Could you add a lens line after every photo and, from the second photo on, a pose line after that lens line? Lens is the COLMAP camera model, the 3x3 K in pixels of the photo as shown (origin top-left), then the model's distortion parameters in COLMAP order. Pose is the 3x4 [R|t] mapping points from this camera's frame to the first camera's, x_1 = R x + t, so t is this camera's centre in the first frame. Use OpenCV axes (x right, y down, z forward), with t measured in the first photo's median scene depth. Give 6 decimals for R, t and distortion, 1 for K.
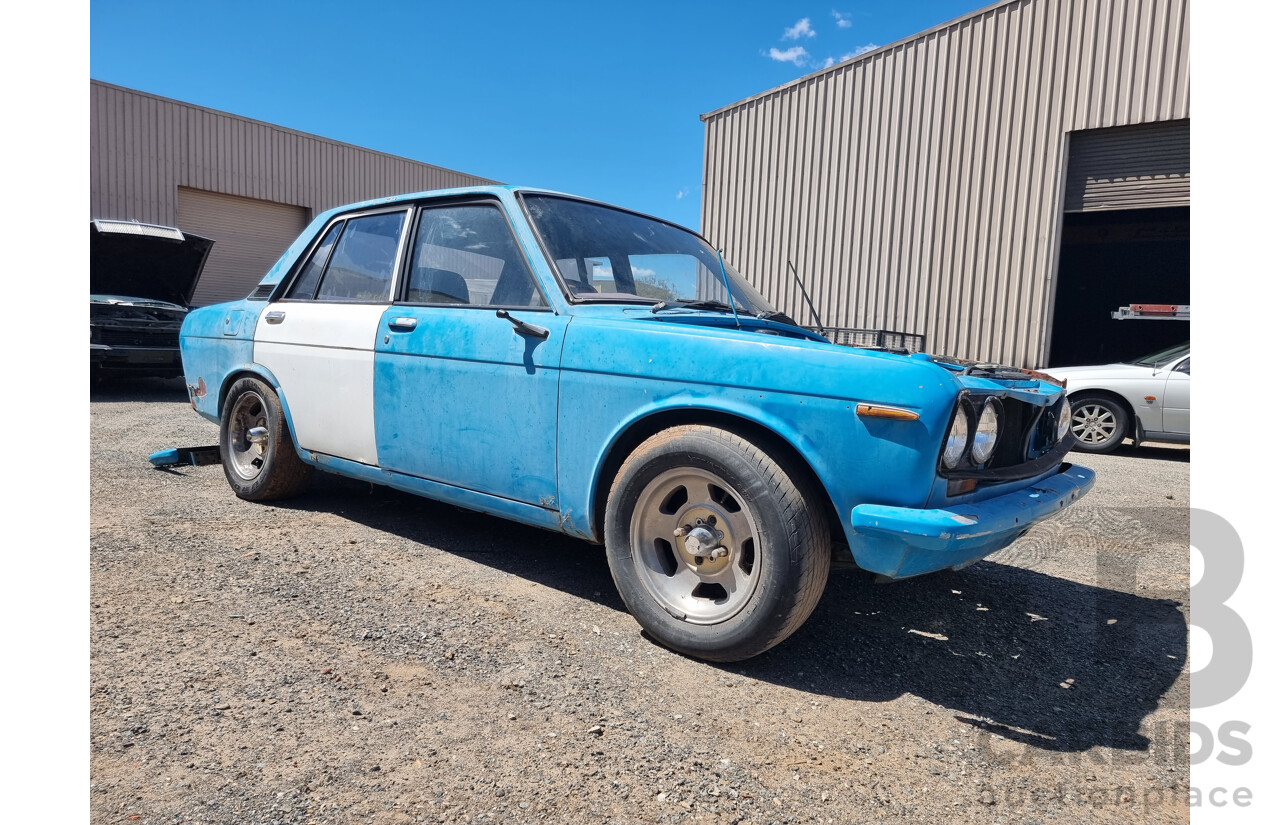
lens RADIAL K [[768.3, 0, 649.4], [0, 768.3, 411.1], [0, 0, 1]] dist [0.089351, -0.084259]
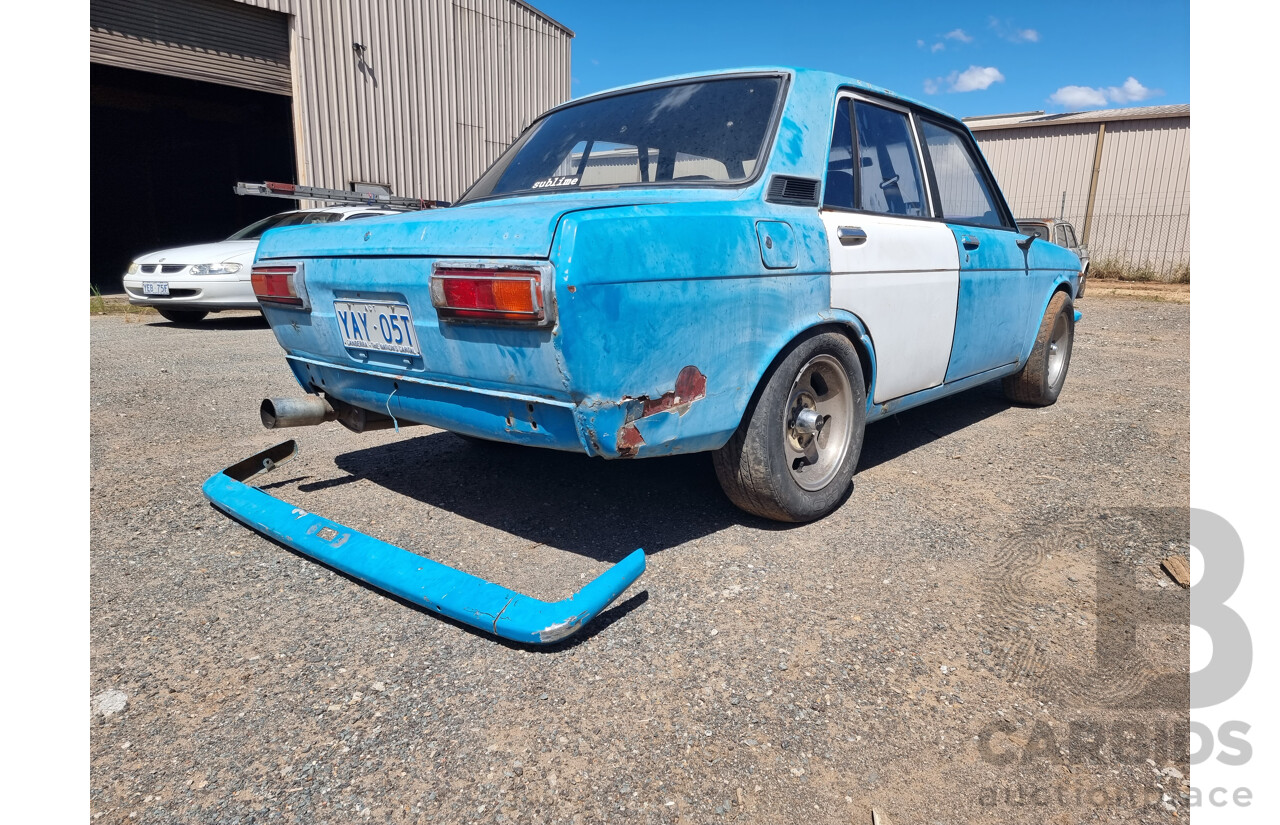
lens RADIAL K [[772.3, 0, 640.0], [0, 772.3, 412.5], [0, 0, 1]] dist [0.067176, -0.026834]
pose [[0.038018, -0.250937, 0.967256, -1.678297], [0.073717, 0.966023, 0.247720, -0.217031], [-0.996554, 0.061886, 0.055225, 1.645491]]
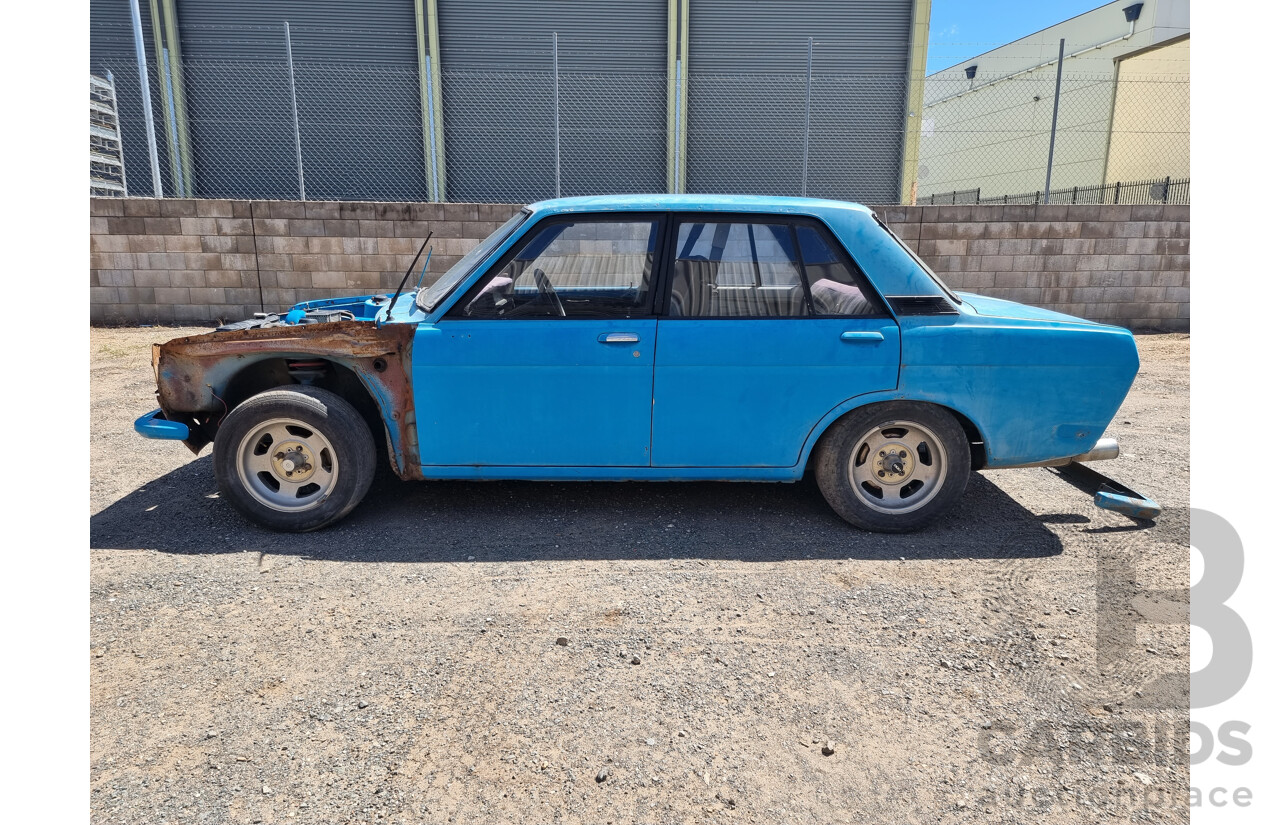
lens RADIAL K [[773.7, 0, 642.3], [0, 773.7, 414.3], [0, 0, 1]] dist [0.094894, -0.087495]
pose [[-0.748158, 0.100926, -0.655799, 0.858973], [-0.096968, 0.961122, 0.258539, -0.357792], [0.656396, 0.257019, -0.709285, 2.624266]]
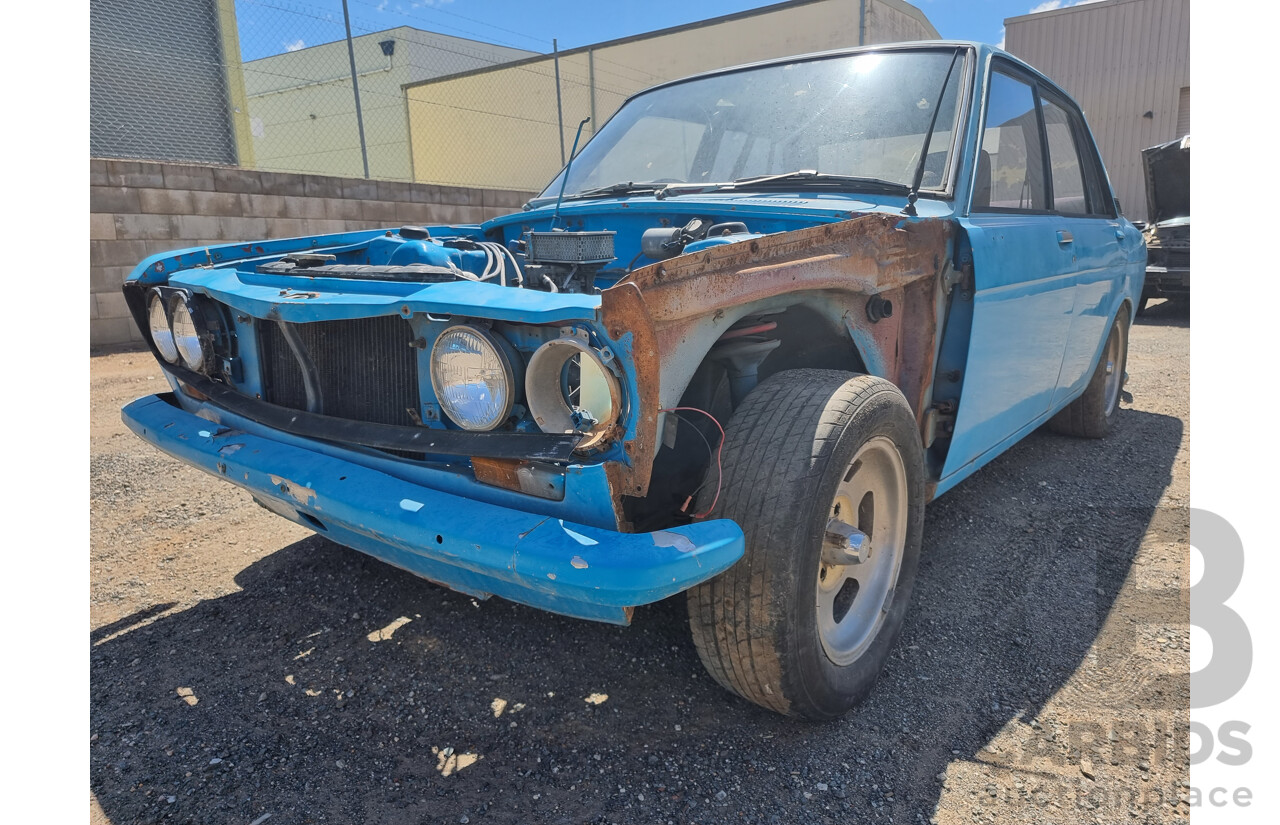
lens RADIAL K [[773.7, 0, 642.3], [0, 773.7, 414.3], [0, 0, 1]] dist [0.094894, -0.087495]
pose [[0.028596, 0.158473, -0.986949, 0.972695], [-0.068872, 0.985319, 0.156216, -0.050324], [0.997216, 0.063506, 0.039091, 1.143336]]
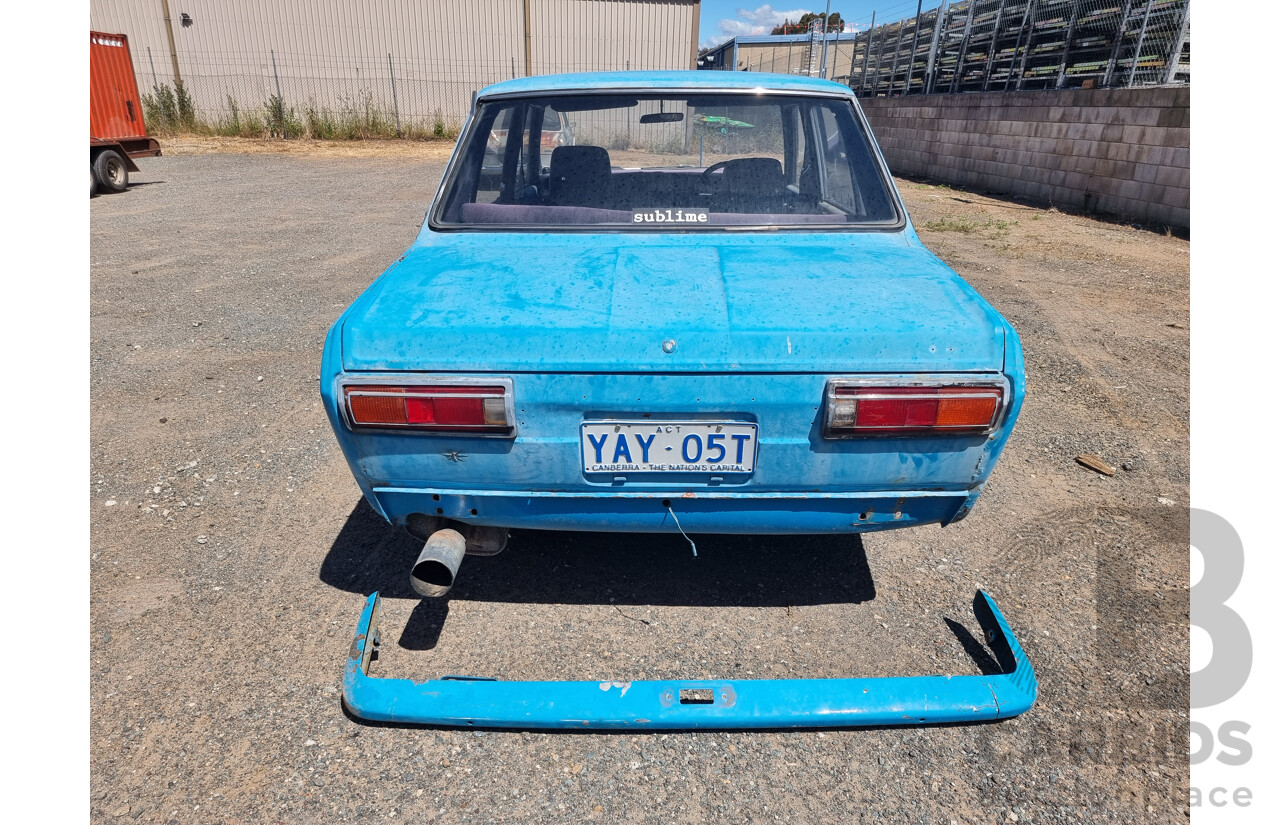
lens RADIAL K [[773.7, 0, 642.3], [0, 773.7, 414.3], [0, 0, 1]] dist [0.094894, -0.087495]
pose [[-0.621319, -0.342607, 0.704687, -1.316933], [0.019715, 0.892222, 0.451166, -0.464835], [-0.783310, 0.294211, -0.547600, 2.371320]]
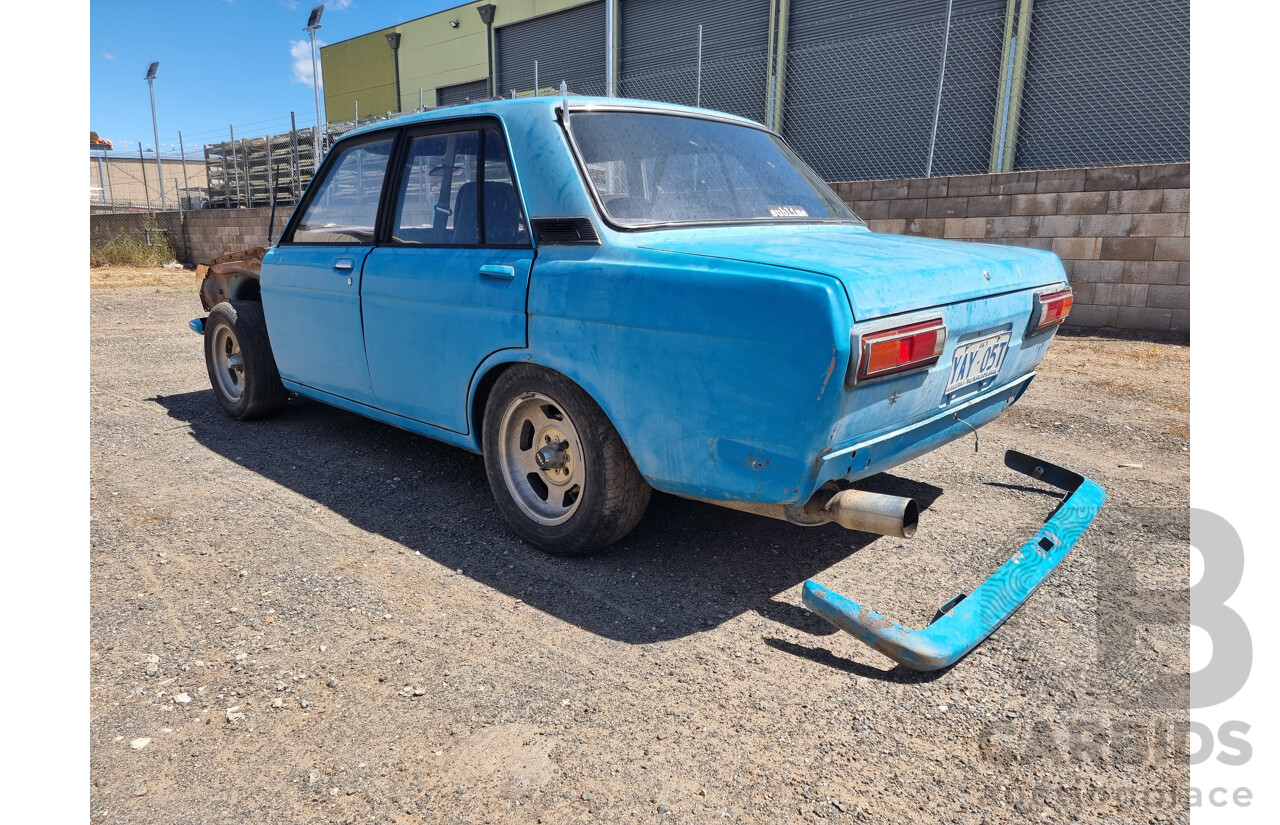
lens RADIAL K [[773.7, 0, 642.3], [0, 773.7, 414.3], [0, 0, 1]] dist [0.094894, -0.087495]
pose [[-0.996880, -0.063131, 0.047372, -0.506916], [-0.045860, 0.951776, 0.303346, -0.315438], [-0.064239, 0.300227, -0.951702, 2.873697]]
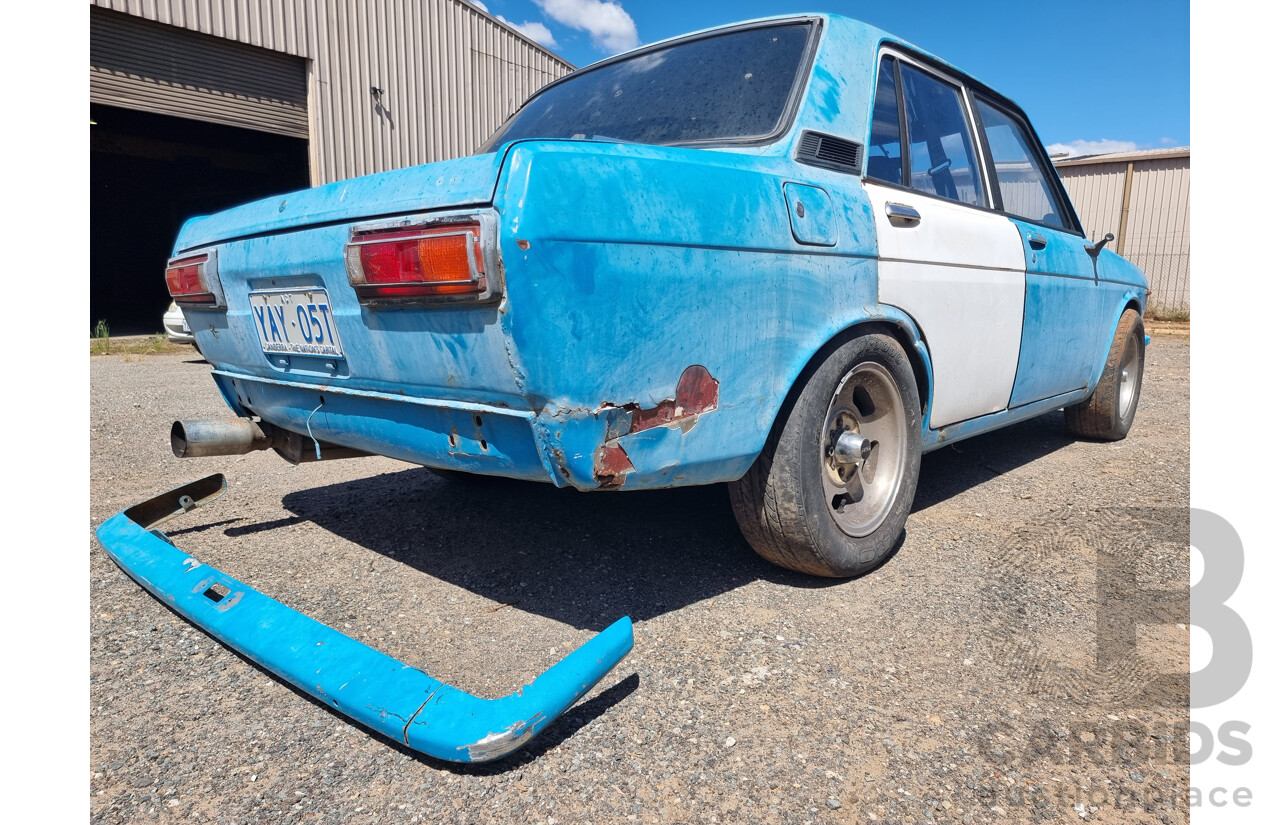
lens RADIAL K [[776.6, 0, 641.7], [0, 776.6, 418.3], [0, 0, 1]] dist [0.043393, -0.001025]
pose [[0.061600, -0.200067, 0.977844, -1.493470], [0.079258, 0.977591, 0.195023, -0.145410], [-0.994949, 0.065488, 0.076076, 1.634709]]
